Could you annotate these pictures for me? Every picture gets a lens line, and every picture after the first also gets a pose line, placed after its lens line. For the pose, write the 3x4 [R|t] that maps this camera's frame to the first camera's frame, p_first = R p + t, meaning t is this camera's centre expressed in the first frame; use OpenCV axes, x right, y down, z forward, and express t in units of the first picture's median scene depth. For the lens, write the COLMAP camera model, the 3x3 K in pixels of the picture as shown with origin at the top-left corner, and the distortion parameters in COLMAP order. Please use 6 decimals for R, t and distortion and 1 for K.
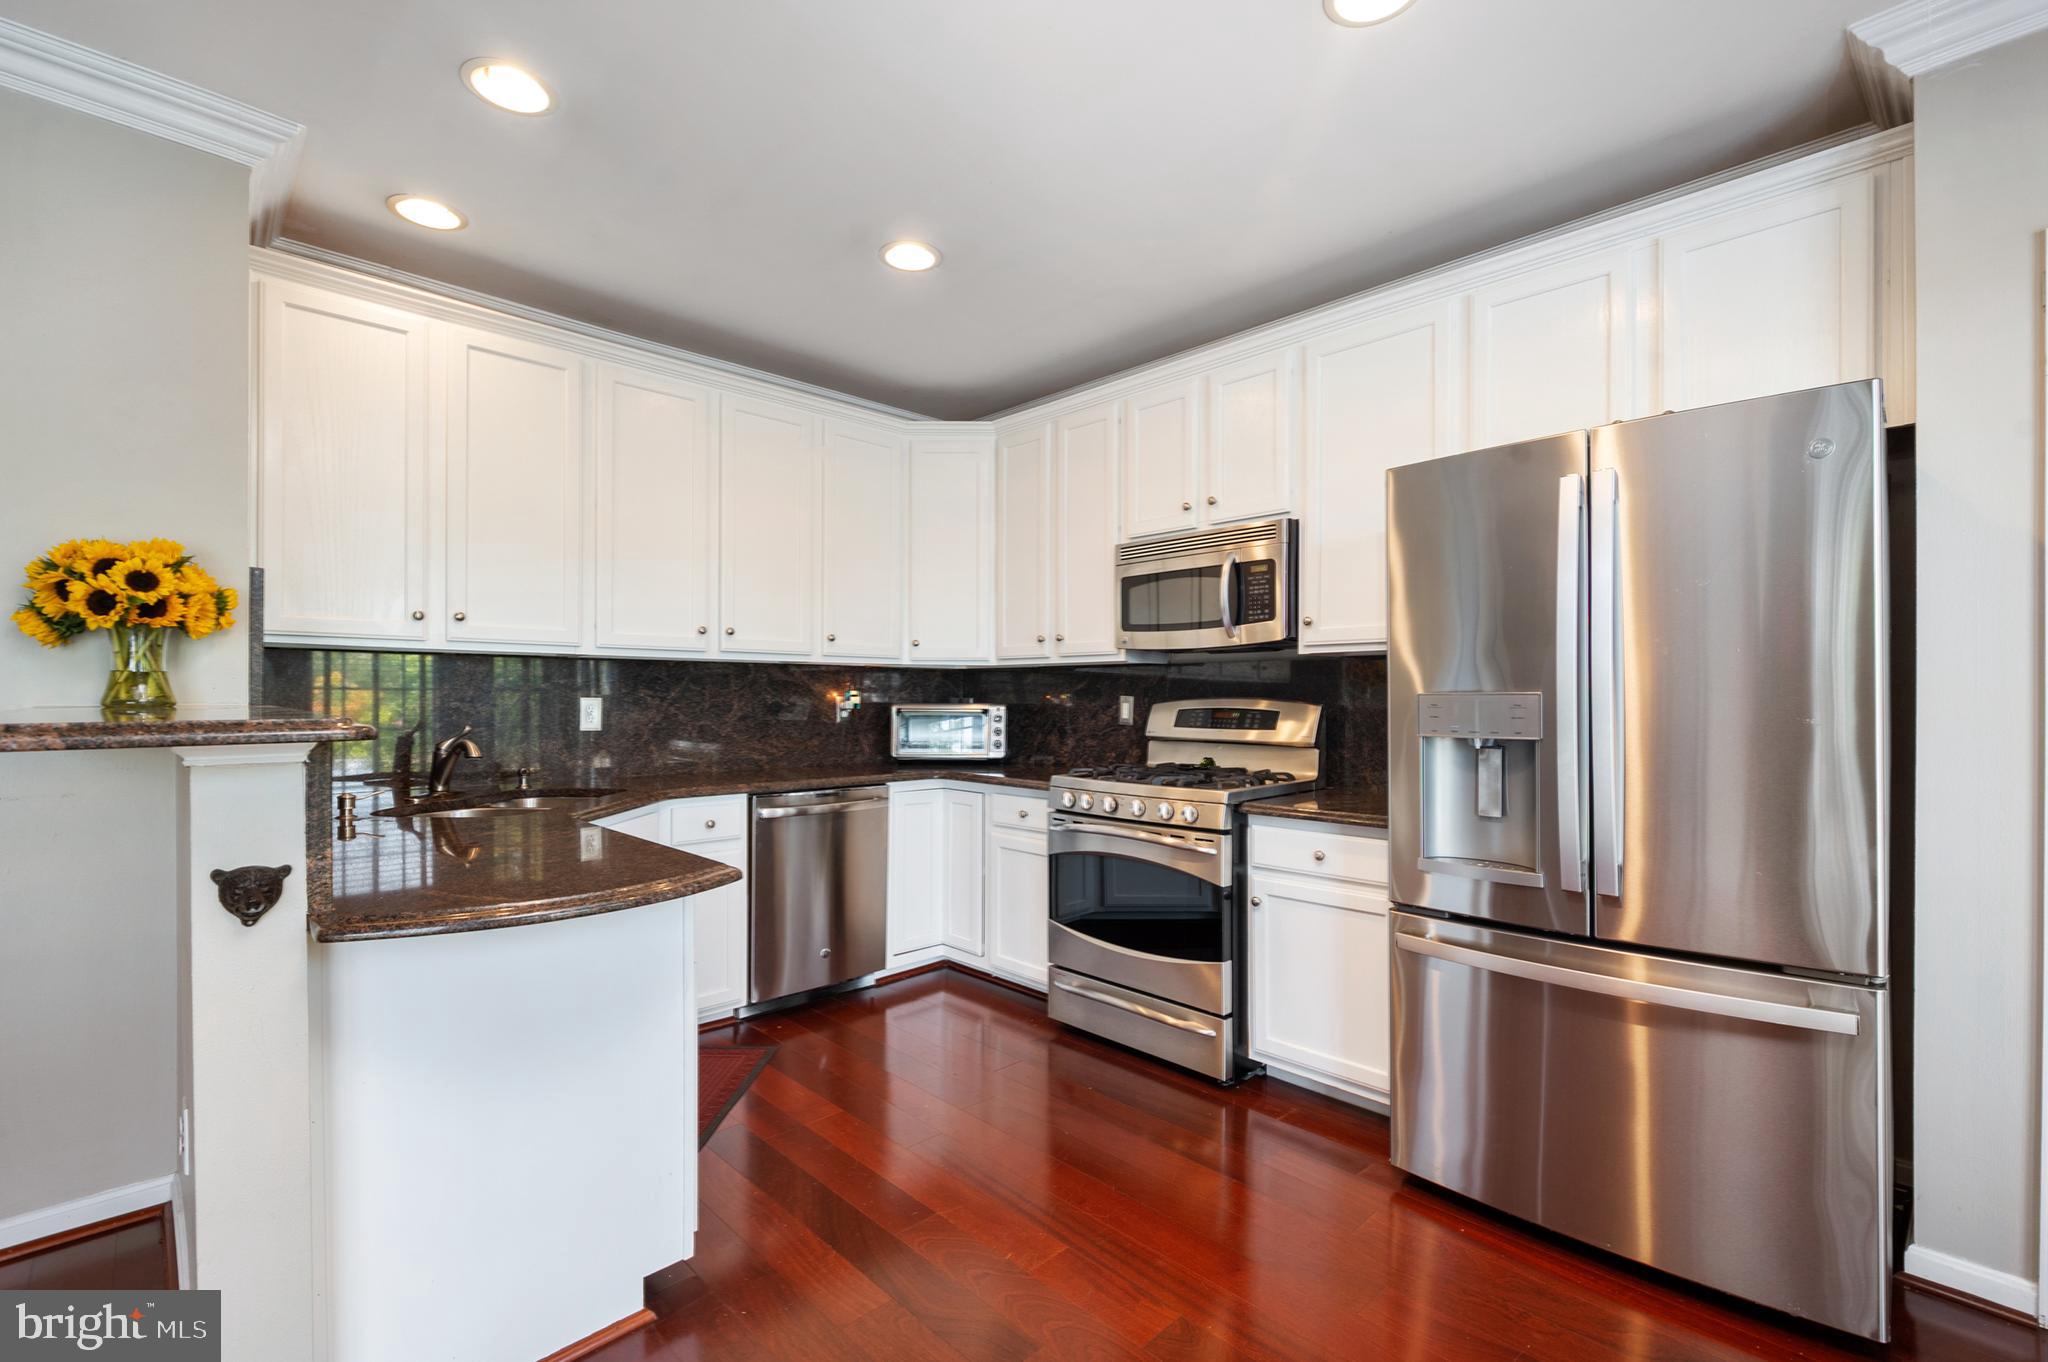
lens RADIAL K [[888.9, 0, 1028.4], [0, 888.9, 691.2], [0, 0, 1]] dist [-0.002456, -0.000099]
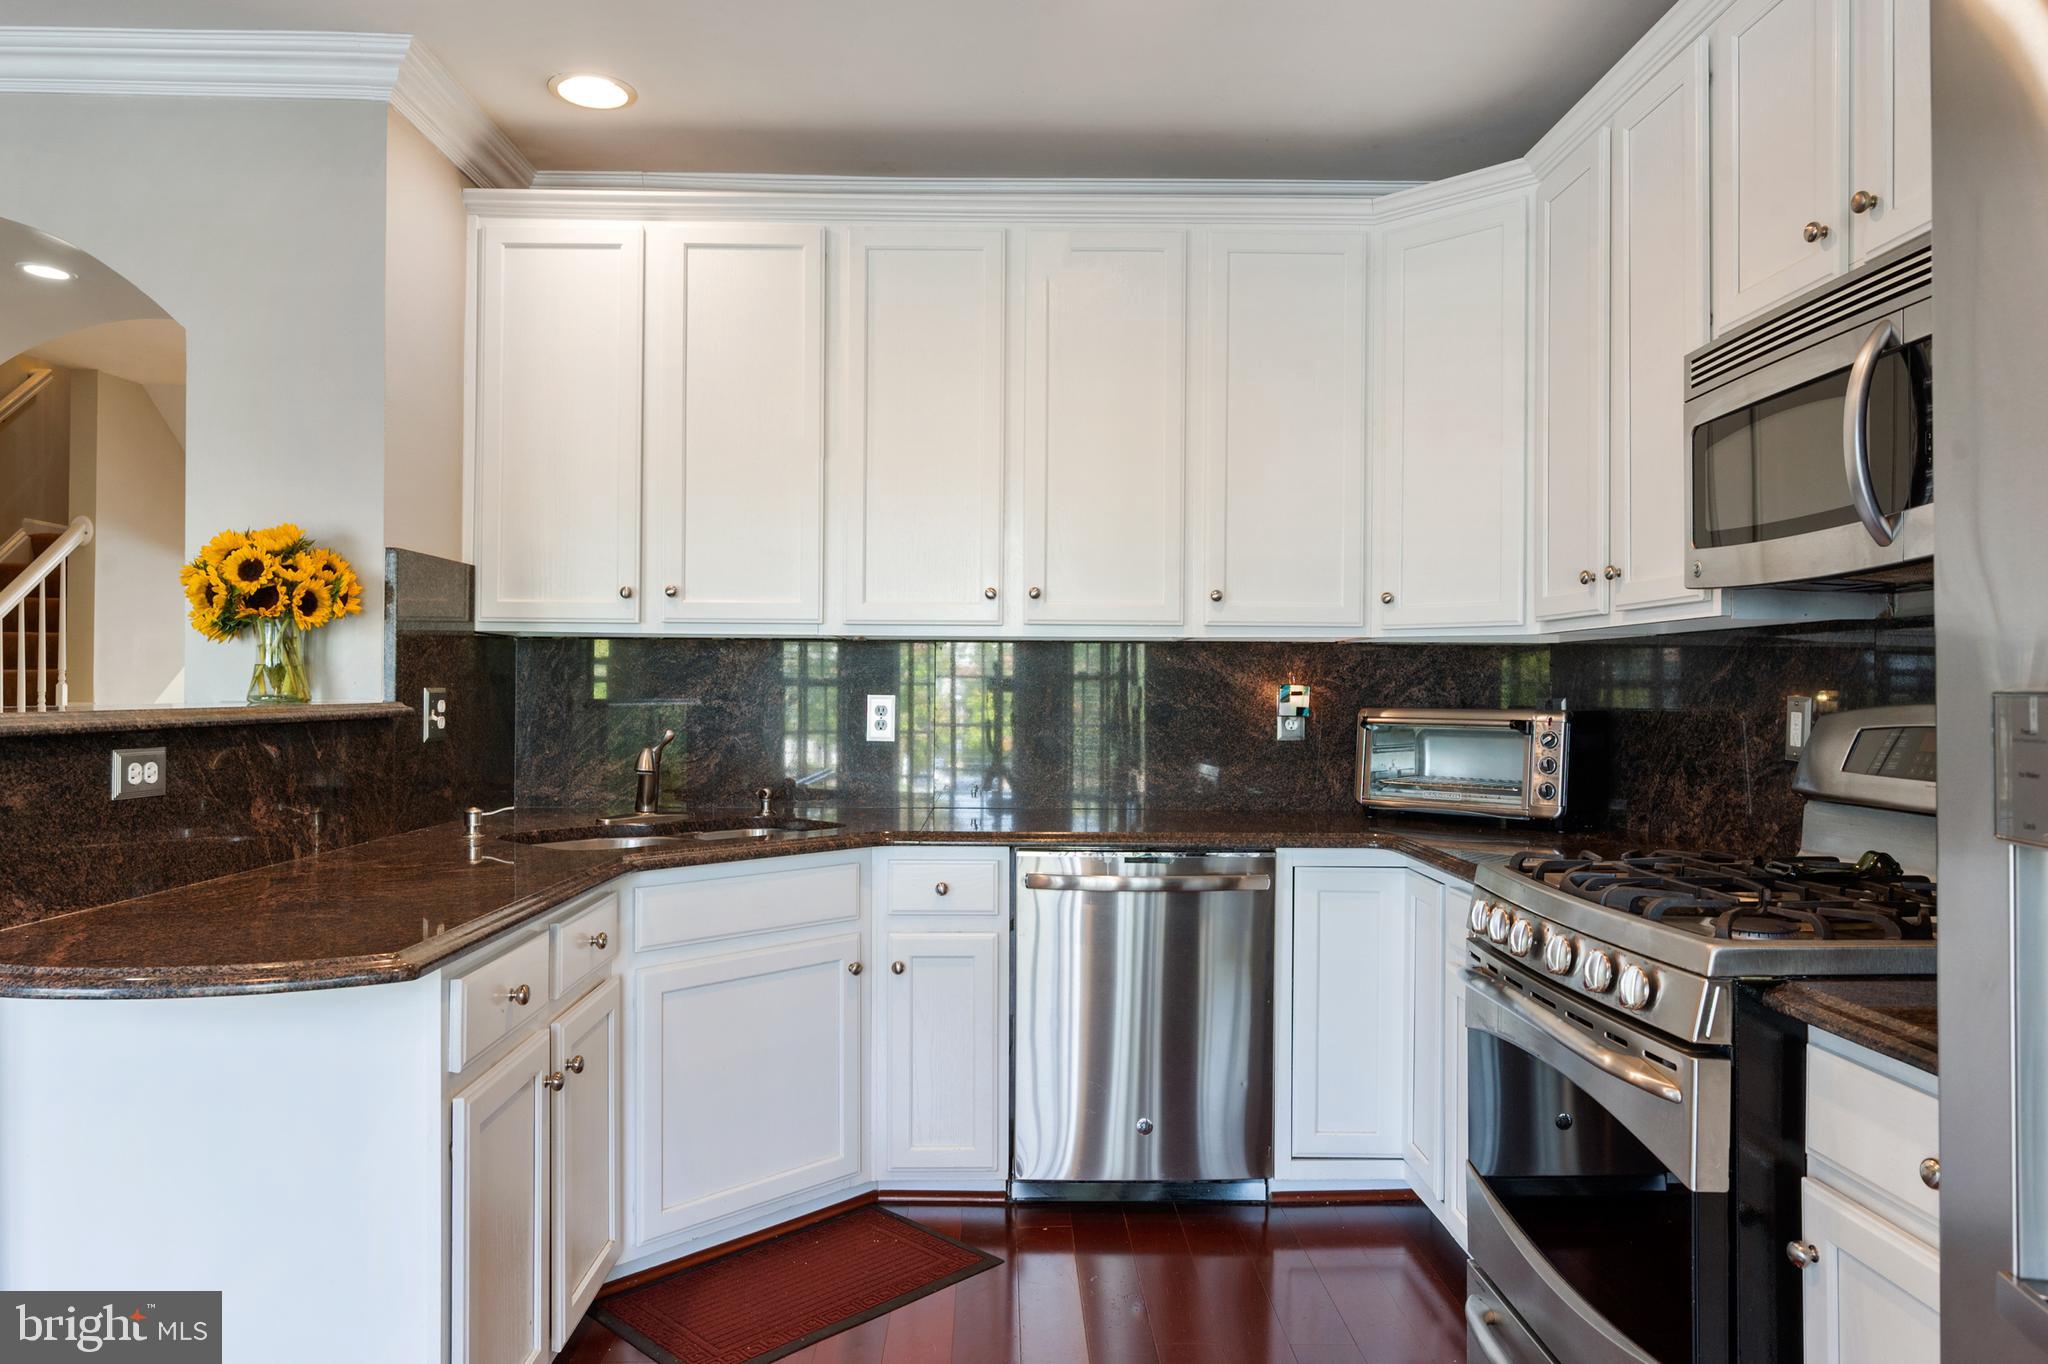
lens RADIAL K [[1307.7, 0, 1029.7], [0, 1307.7, 686.5], [0, 0, 1]] dist [-0.018559, -0.000825]
pose [[0.728291, -0.002079, -0.685265, 0.301868], [0.000913, 0.999997, -0.002064, 0.002116], [0.685268, 0.000877, 0.728291, 0.299552]]
